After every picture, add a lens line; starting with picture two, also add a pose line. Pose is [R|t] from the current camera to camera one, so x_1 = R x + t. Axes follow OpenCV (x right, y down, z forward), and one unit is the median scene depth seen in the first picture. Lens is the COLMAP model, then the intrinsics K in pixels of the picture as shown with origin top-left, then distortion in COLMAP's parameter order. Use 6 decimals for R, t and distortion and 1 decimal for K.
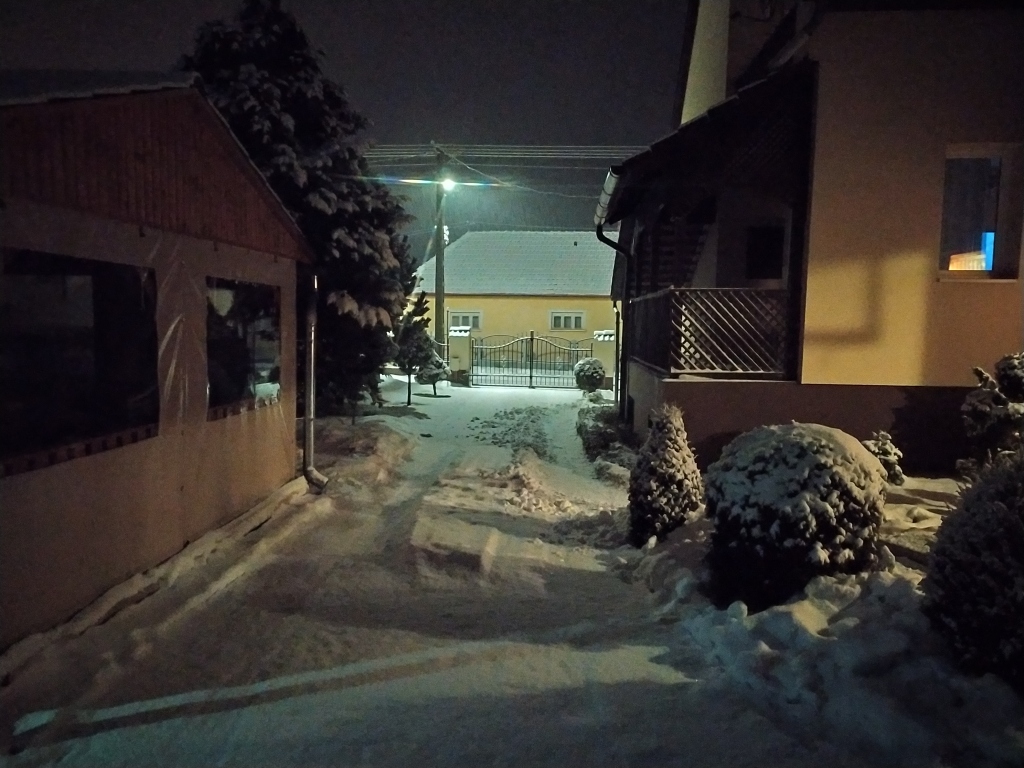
lens RADIAL K [[775.2, 0, 512.3], [0, 775.2, 382.3], [0, 0, 1]] dist [0.016900, 0.004861]
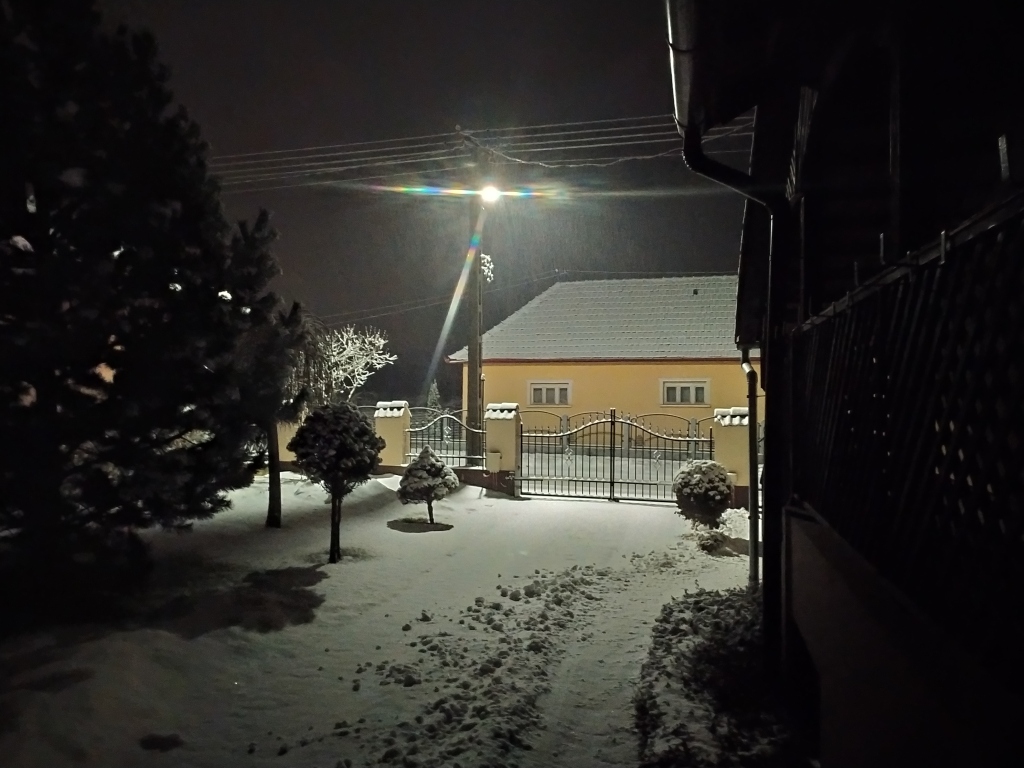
lens RADIAL K [[775.2, 0, 513.4], [0, 775.2, 386.6], [0, 0, 1]] dist [0.016900, 0.004861]
pose [[0.985810, -0.012041, -0.167430, 0.051294], [-0.002884, 0.996062, -0.088617, -0.028642], [0.167837, 0.087842, 0.981893, 0.366904]]
